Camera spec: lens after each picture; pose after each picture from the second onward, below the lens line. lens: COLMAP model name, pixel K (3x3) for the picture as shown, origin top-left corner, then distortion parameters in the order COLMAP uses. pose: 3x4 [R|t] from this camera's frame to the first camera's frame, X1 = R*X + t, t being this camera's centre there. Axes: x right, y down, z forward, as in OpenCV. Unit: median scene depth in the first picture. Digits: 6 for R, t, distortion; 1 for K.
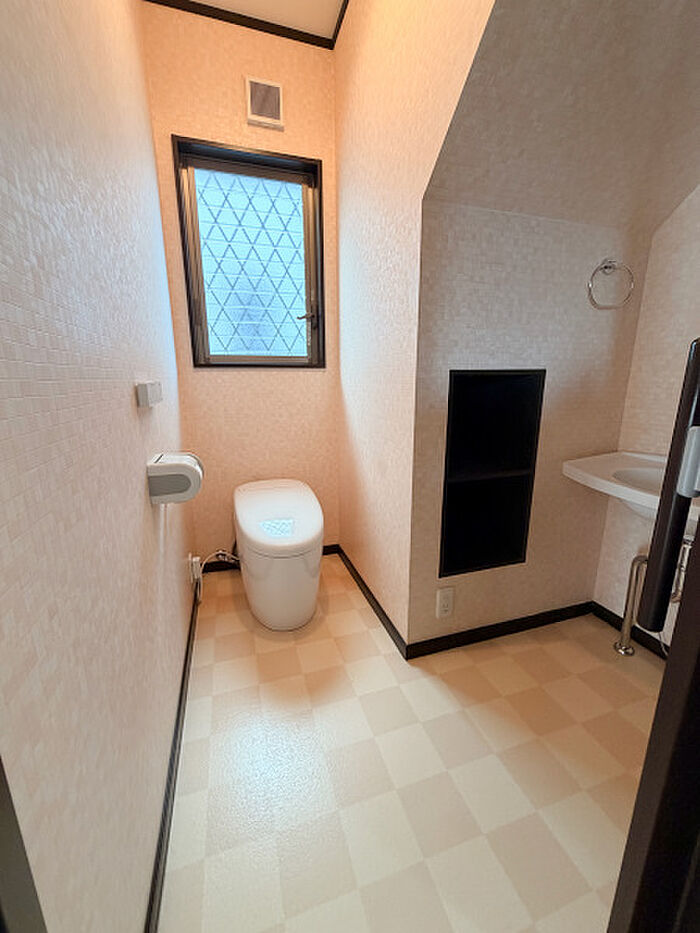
lens RADIAL K [[373.7, 0, 351.4], [0, 373.7, 469.9], [0, 0, 1]] dist [-0.002855, 0.000144]
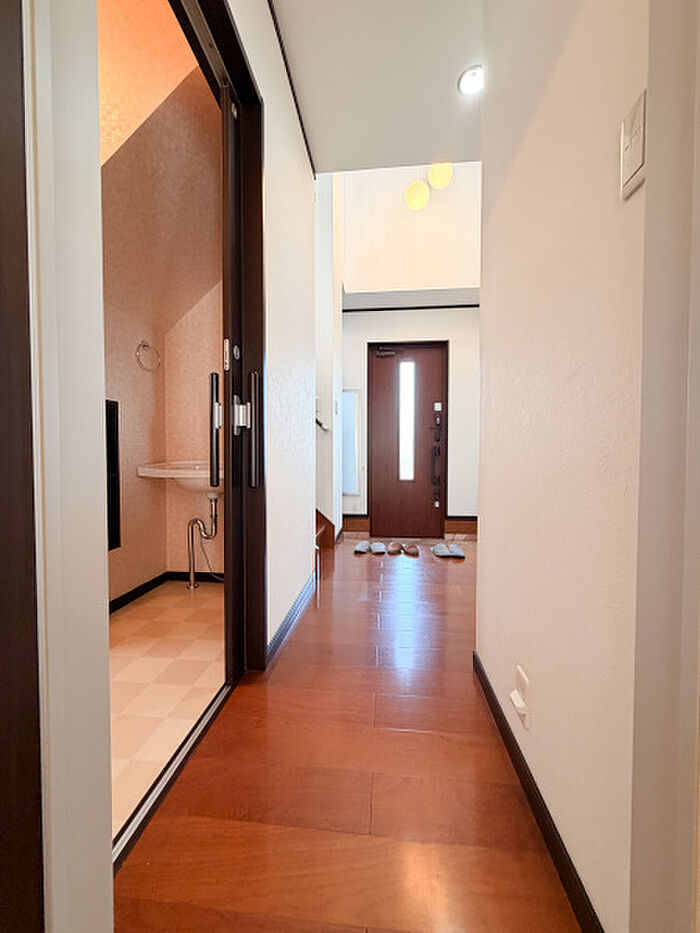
lens RADIAL K [[373.7, 0, 352.6], [0, 373.7, 466.9], [0, 0, 1]] dist [-0.002855, 0.000144]
pose [[0.401772, -0.024186, 0.915420, -0.438462], [0.206695, 0.976249, -0.064924, 0.256958], [-0.892108, 0.215297, 0.397229, -0.328308]]
